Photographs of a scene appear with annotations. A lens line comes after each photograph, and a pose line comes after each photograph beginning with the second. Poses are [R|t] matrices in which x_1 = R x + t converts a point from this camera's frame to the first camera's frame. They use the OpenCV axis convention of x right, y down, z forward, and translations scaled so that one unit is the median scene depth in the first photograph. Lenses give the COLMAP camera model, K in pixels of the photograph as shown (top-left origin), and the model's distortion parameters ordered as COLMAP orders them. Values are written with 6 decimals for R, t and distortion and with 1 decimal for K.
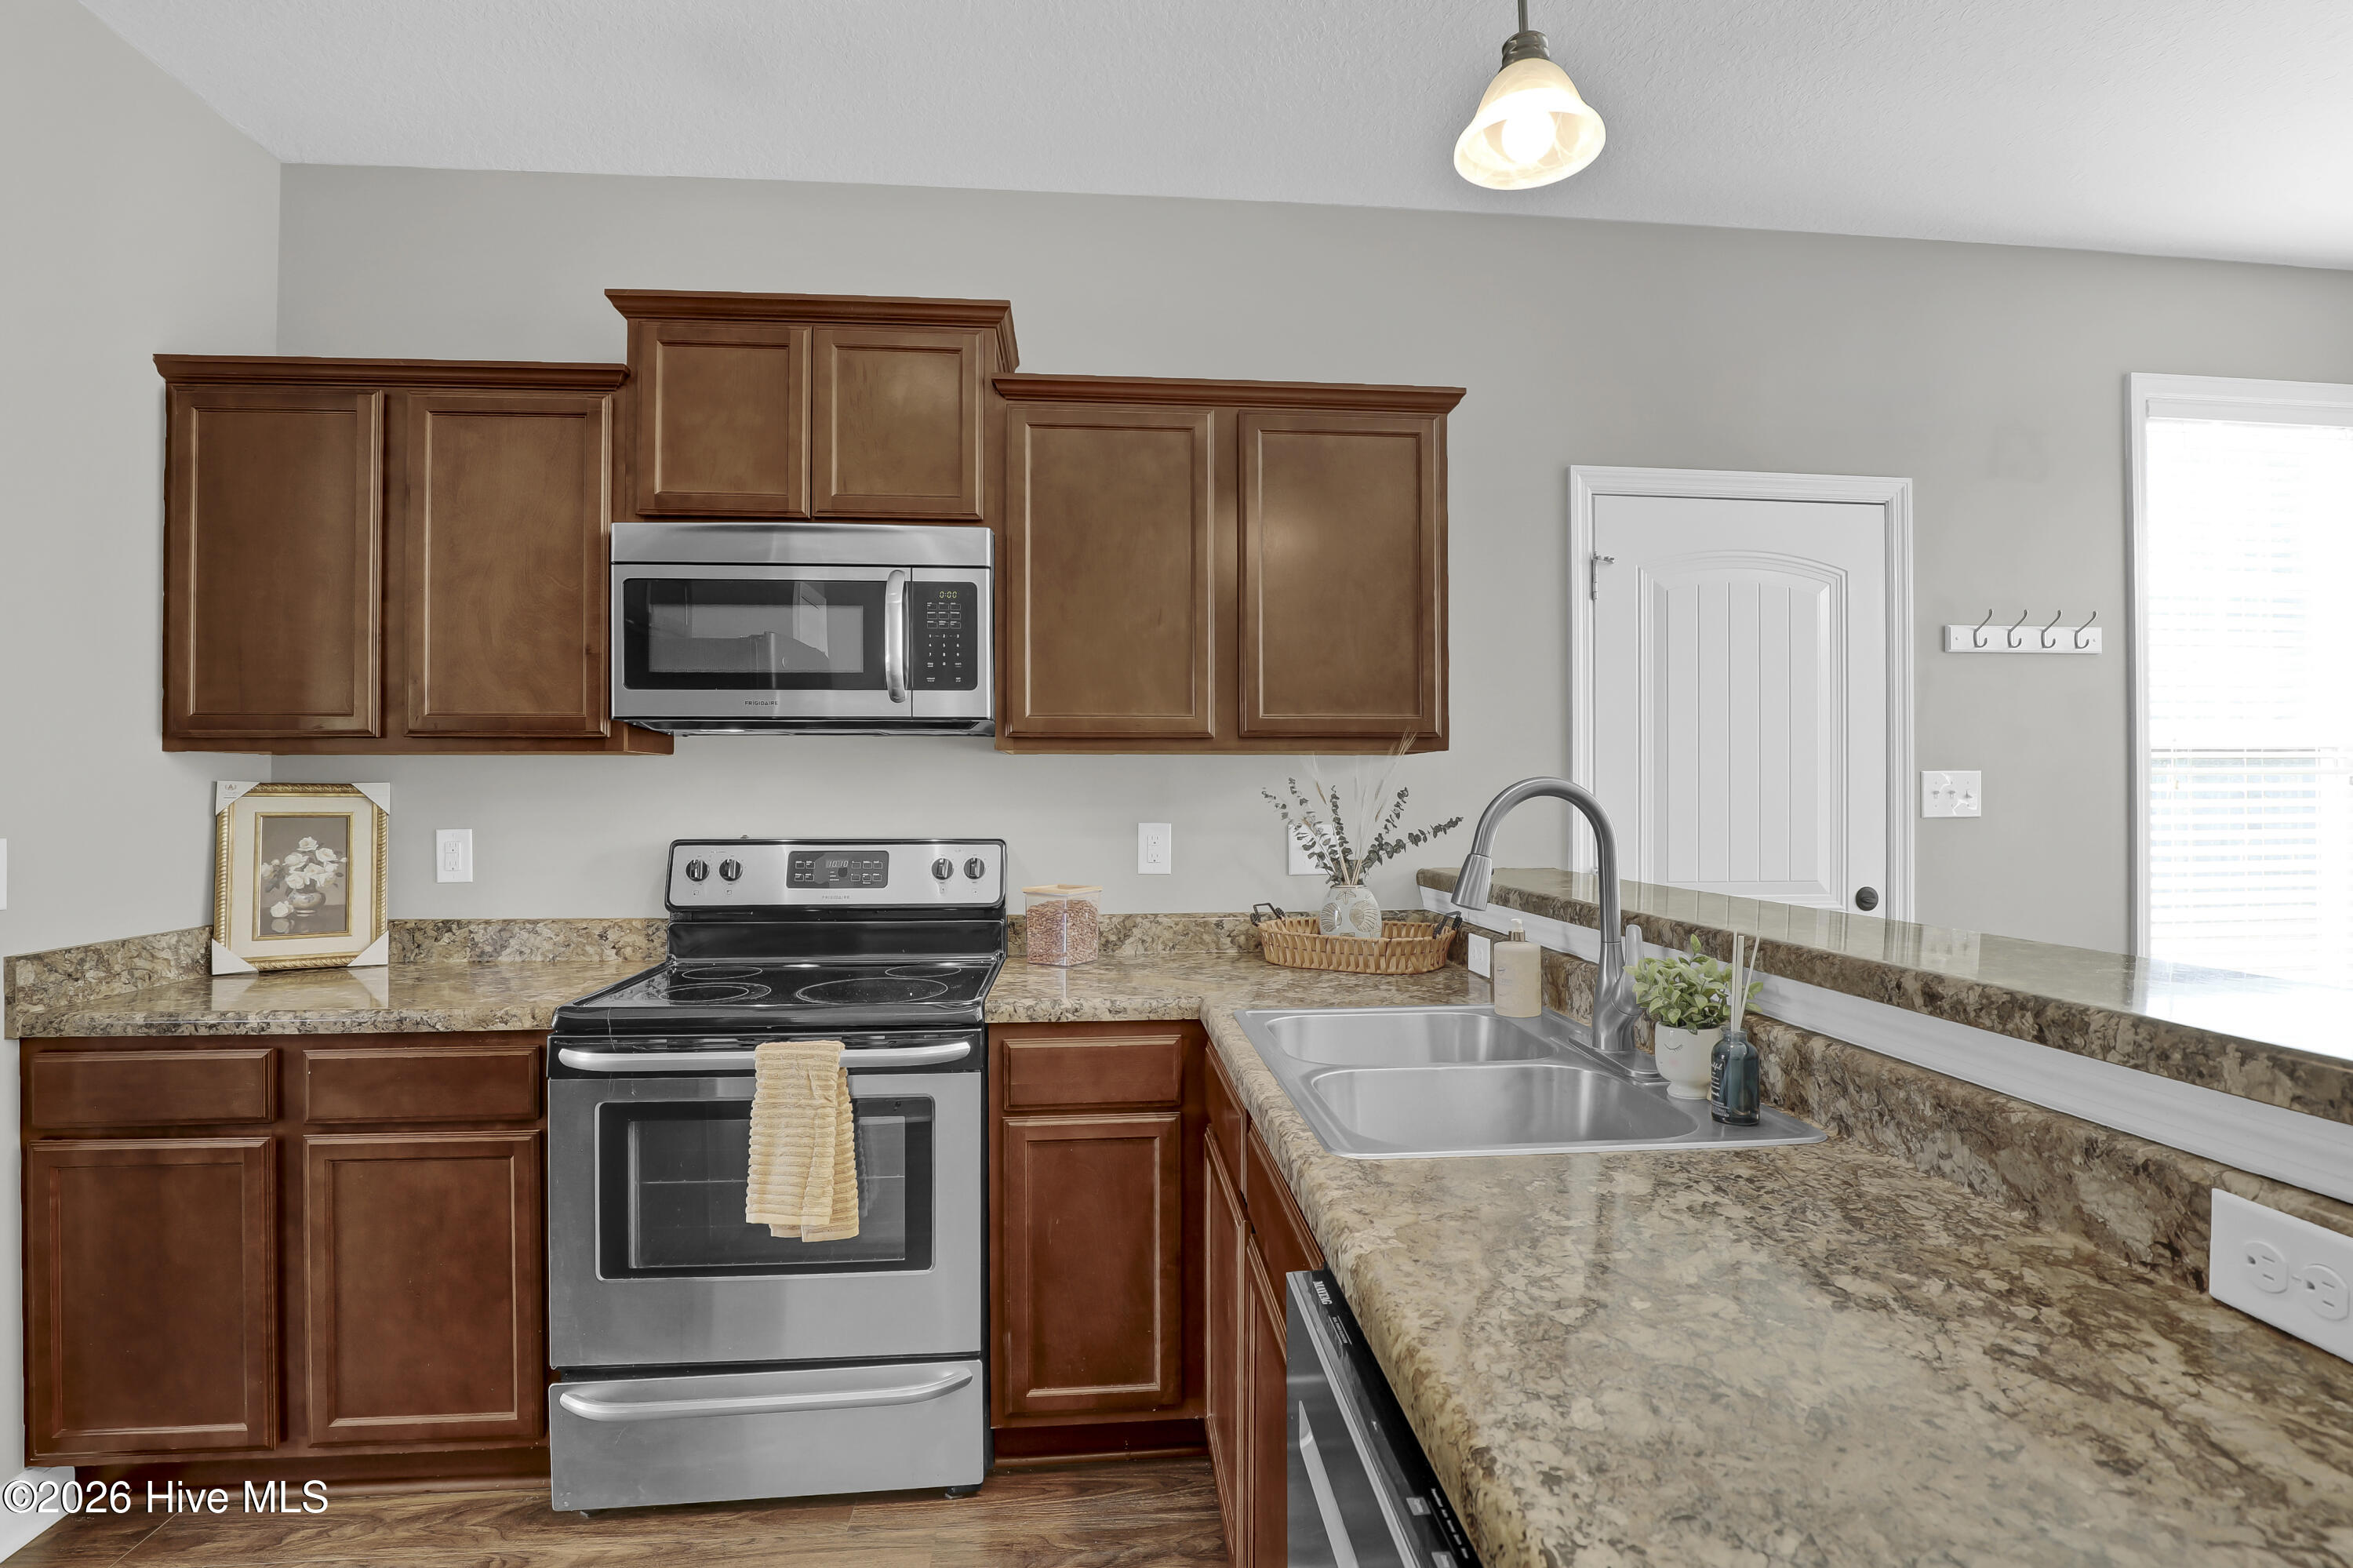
lens RADIAL K [[1116.4, 0, 1212.4], [0, 1116.4, 795.3], [0, 0, 1]] dist [-0.020494, 0.000144]
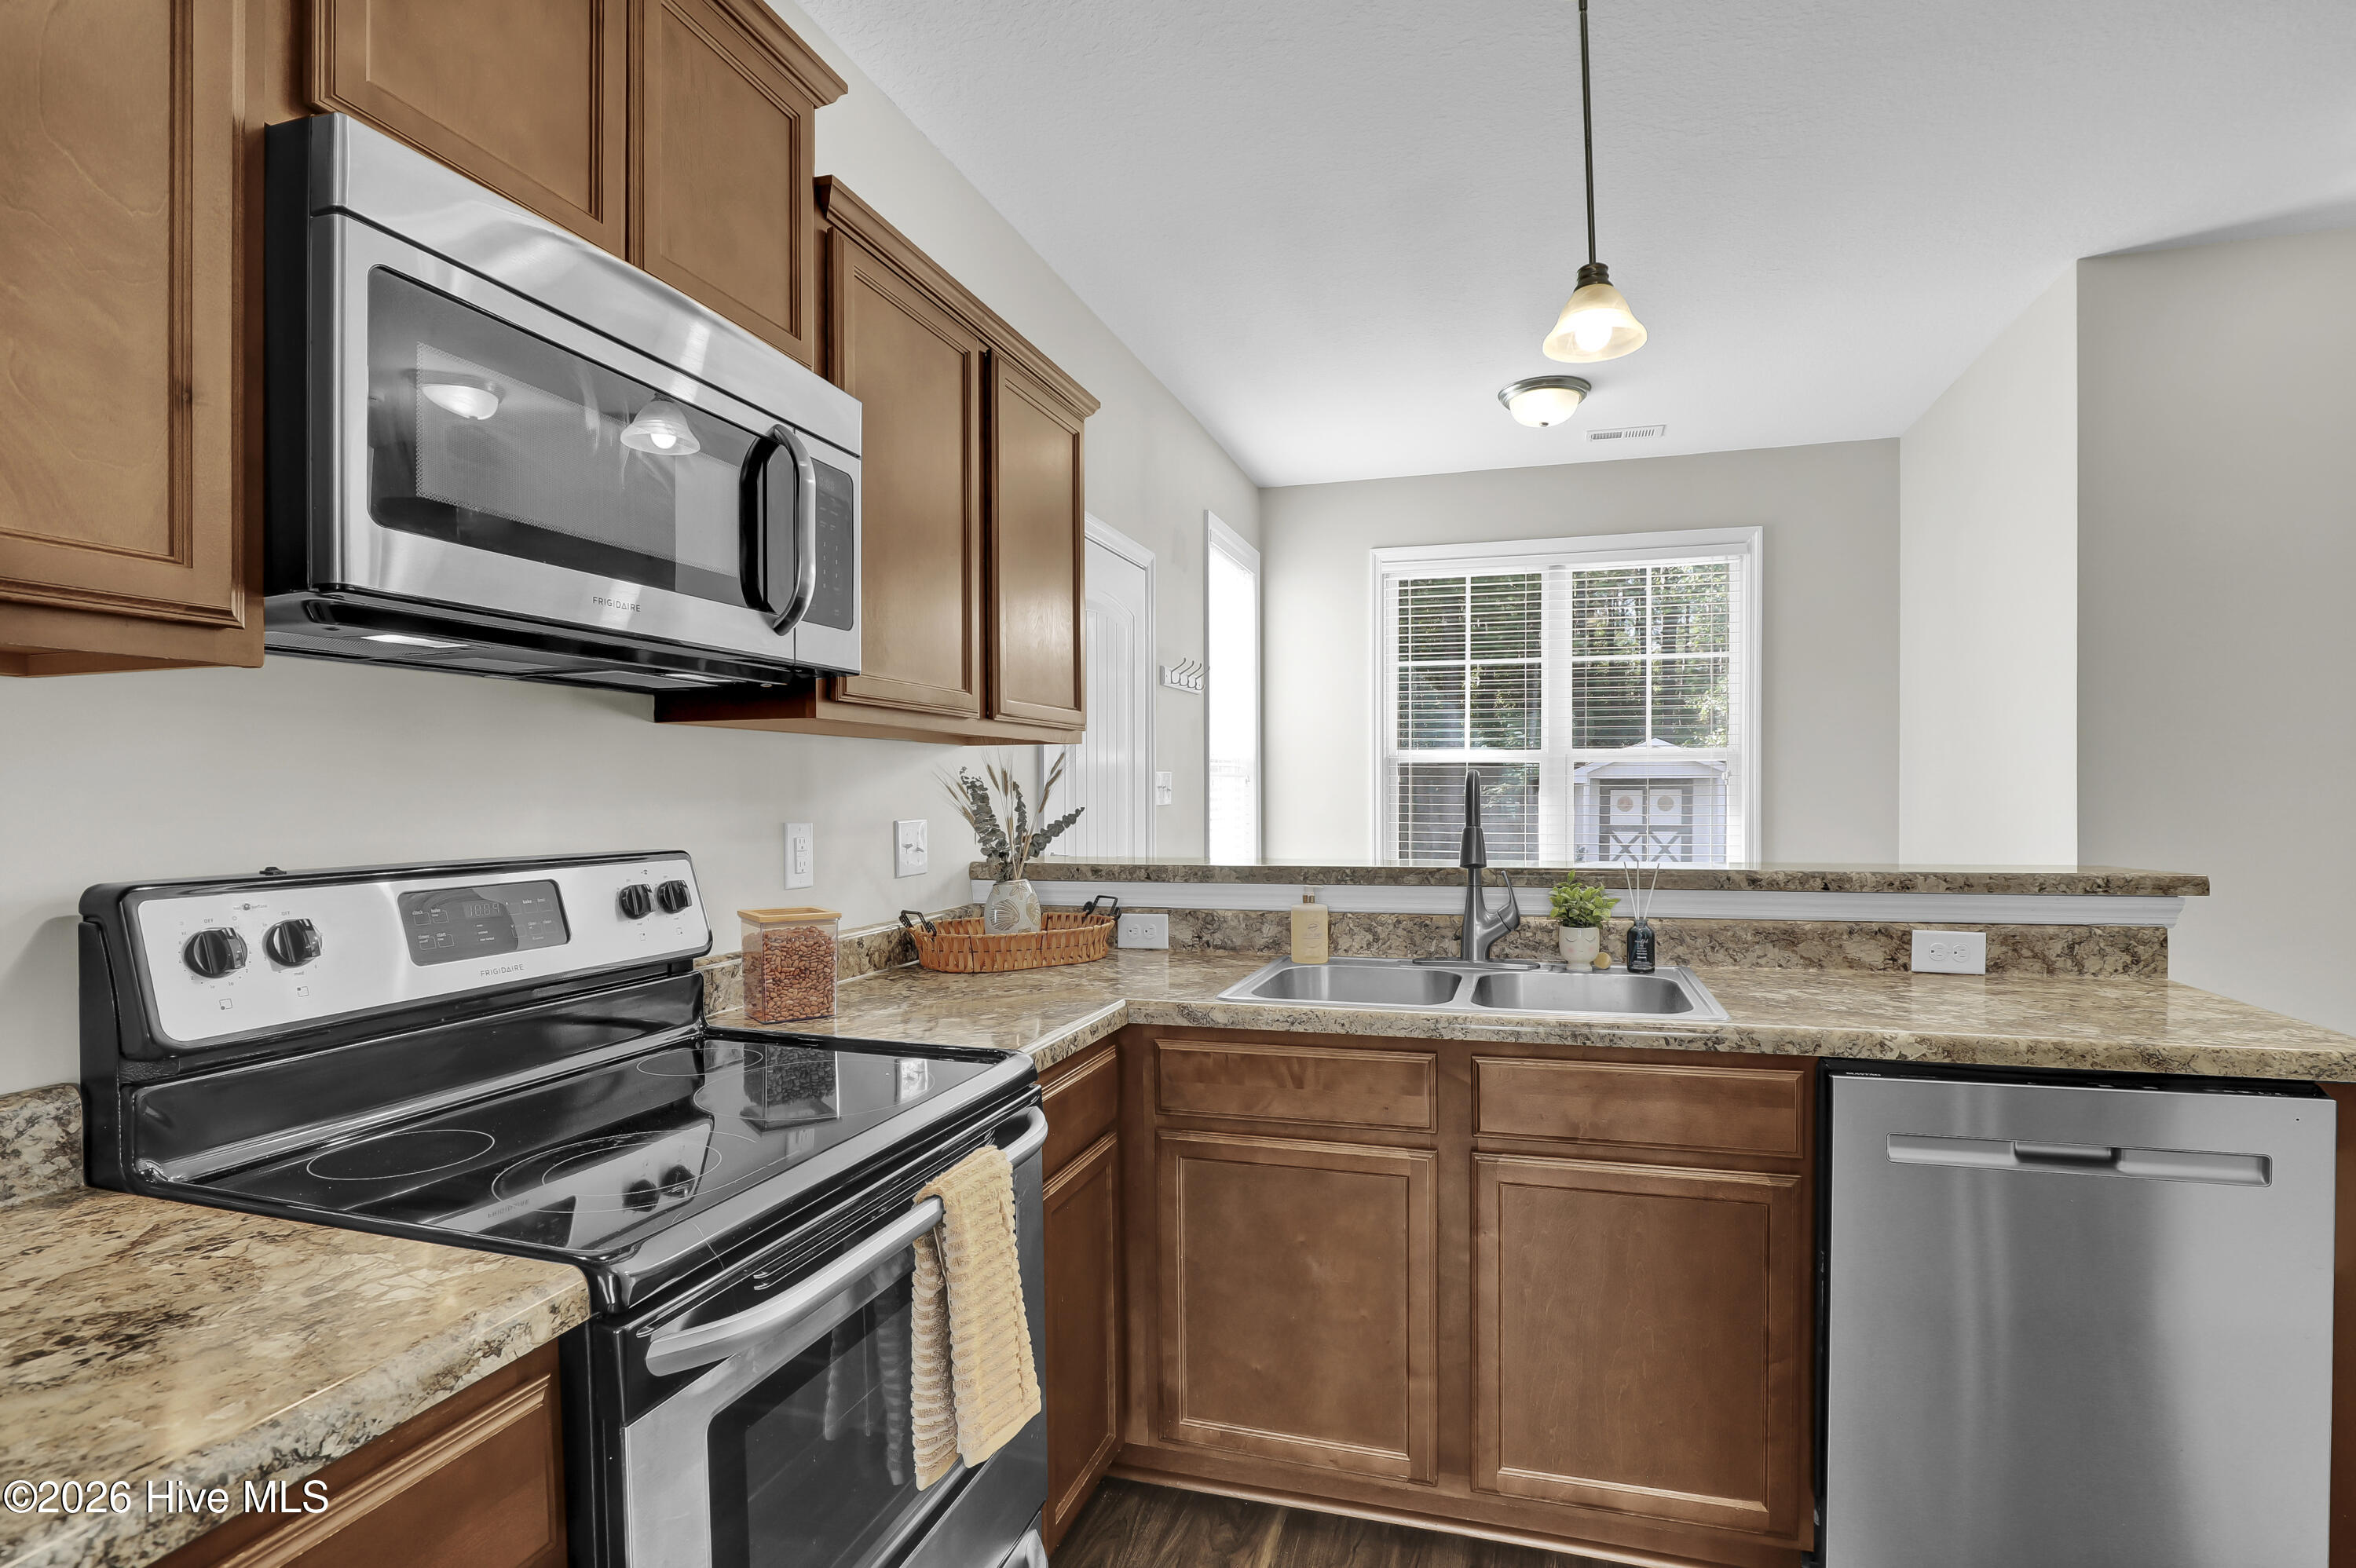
lens RADIAL K [[1117.4, 0, 1192.3], [0, 1117.4, 817.3], [0, 0, 1]] dist [-0.021661, 0.000055]
pose [[0.393205, -0.020130, 0.919231, -0.769395], [0.001930, 0.999776, 0.021069, 0.007513], [-0.919449, -0.006511, 0.393156, 0.530568]]
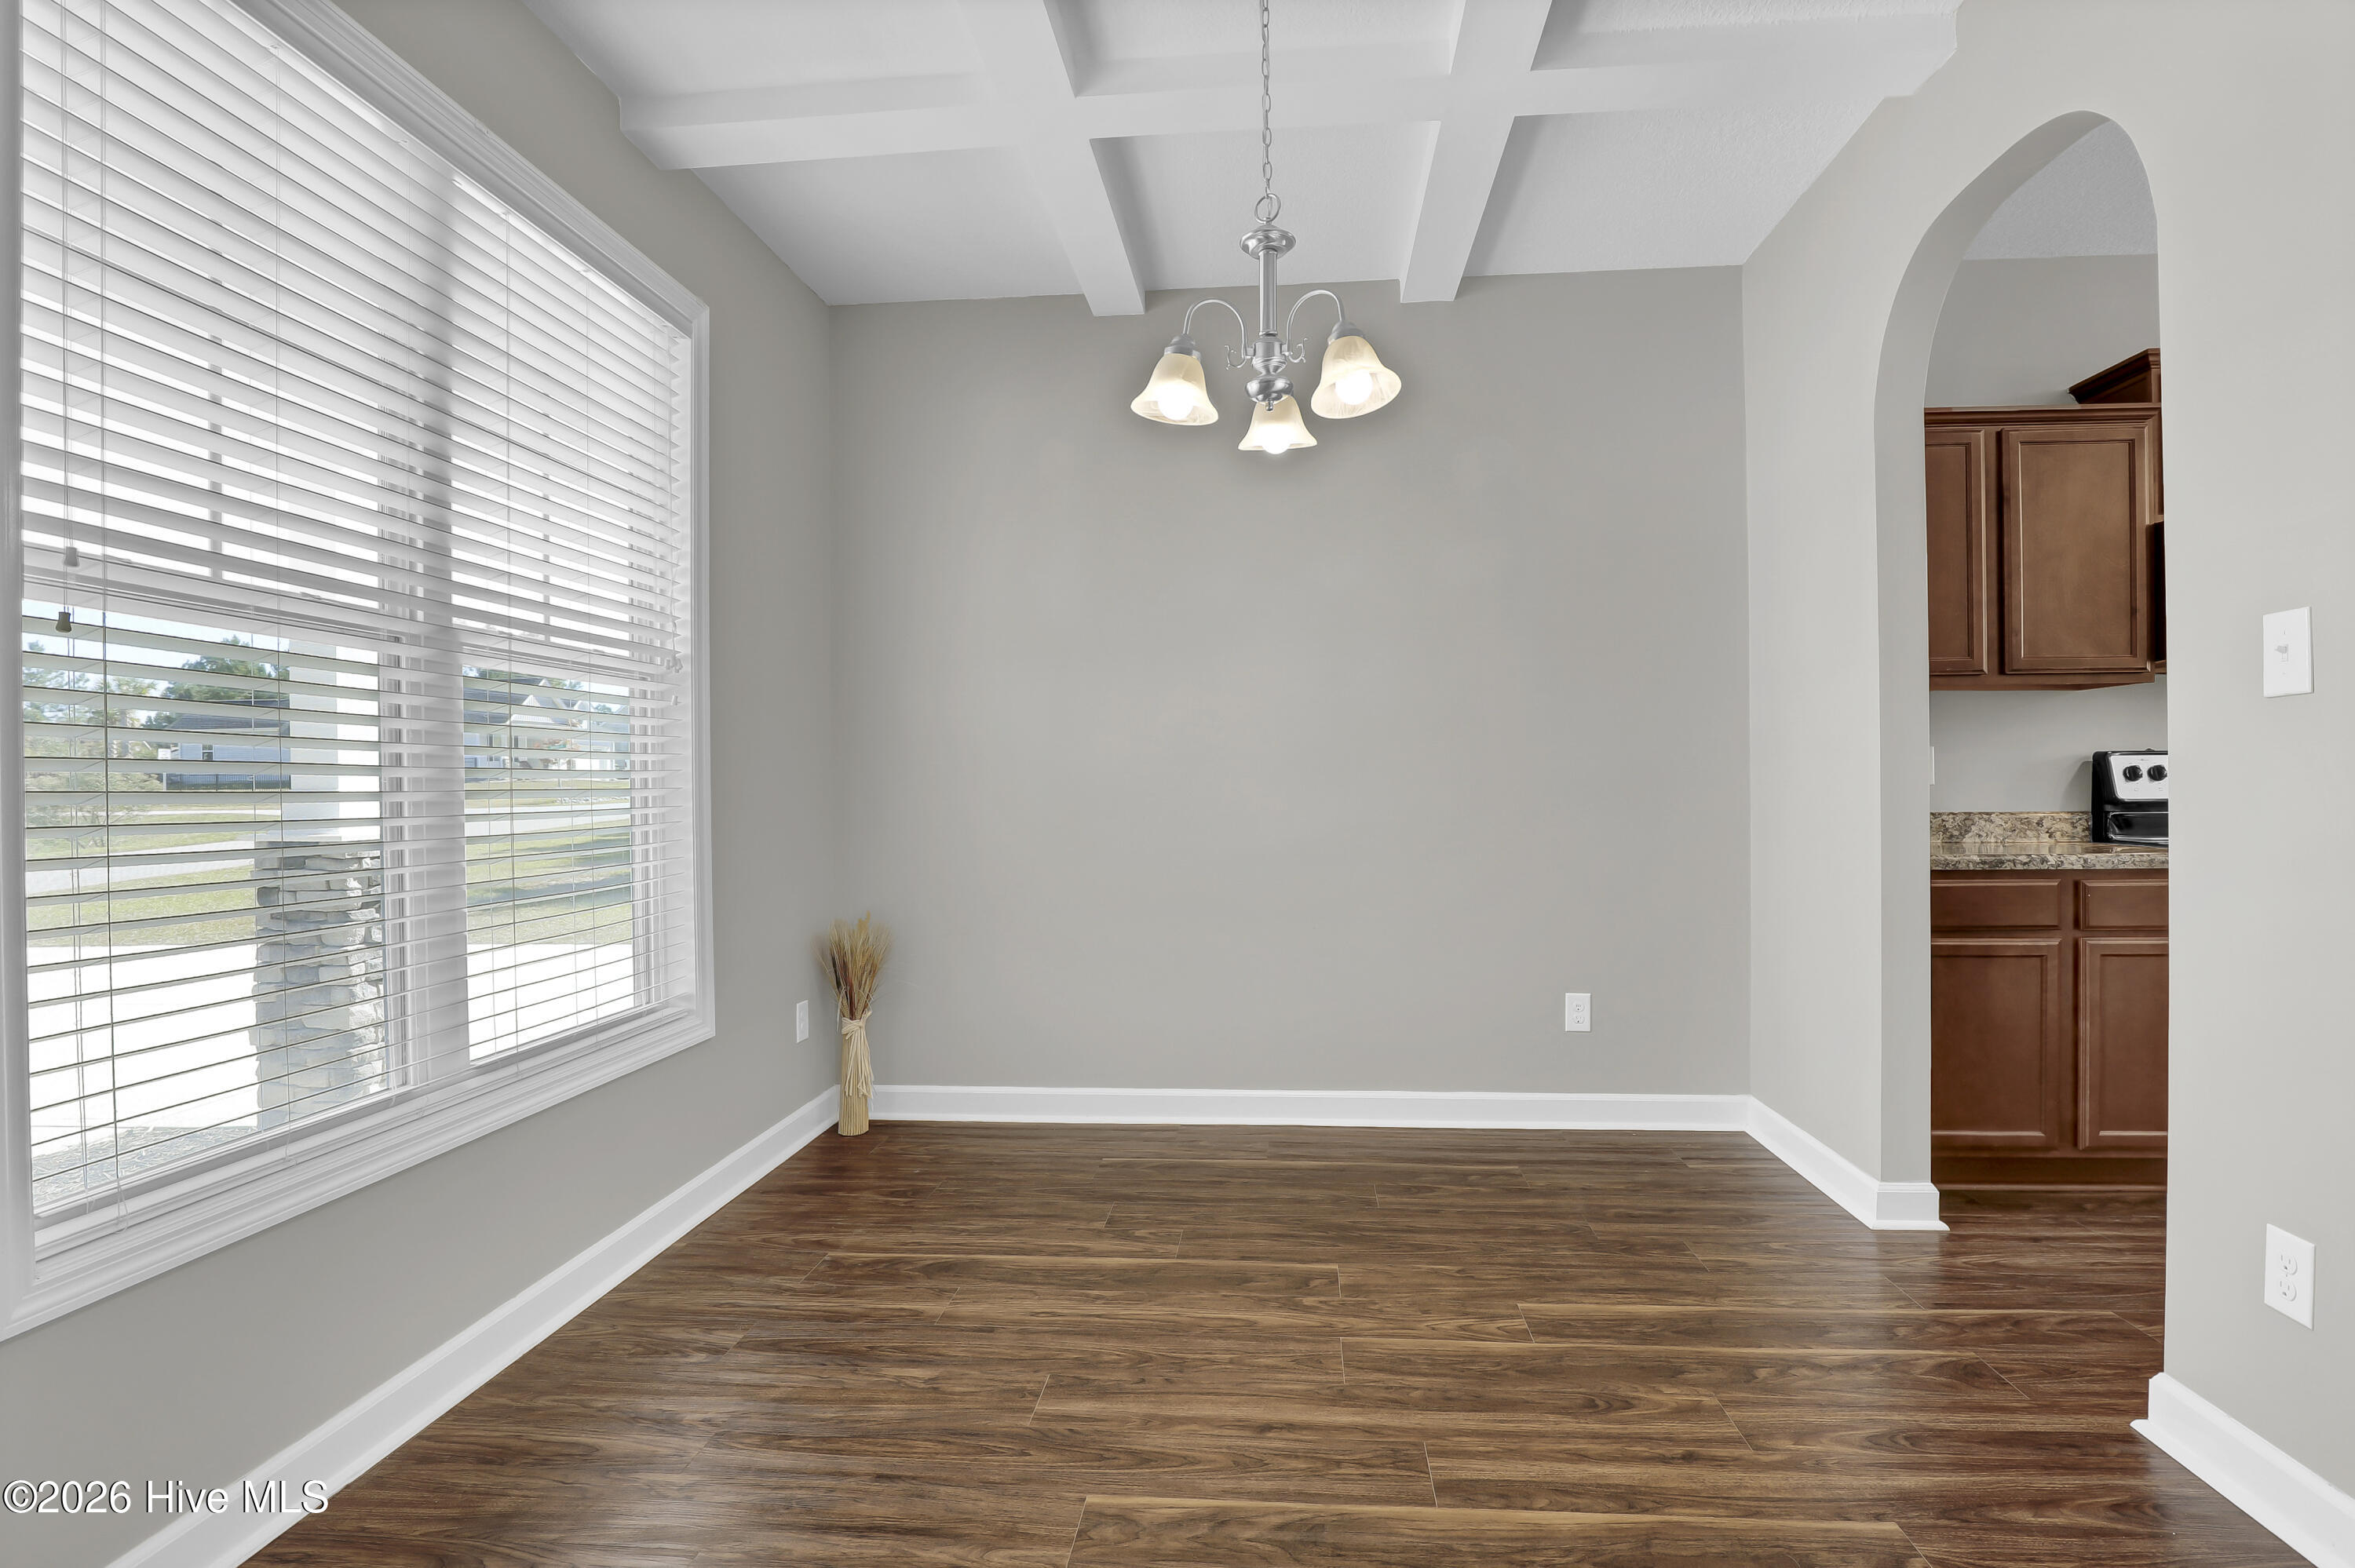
lens RADIAL K [[1125.0, 0, 1200.7], [0, 1125.0, 792.8], [0, 0, 1]] dist [-0.023991, -0.000023]
pose [[0.982311, -0.005961, -0.187164, -1.447131], [0.007528, 0.999942, 0.007665, 0.078915], [0.187108, -0.008938, 0.982299, -0.581055]]
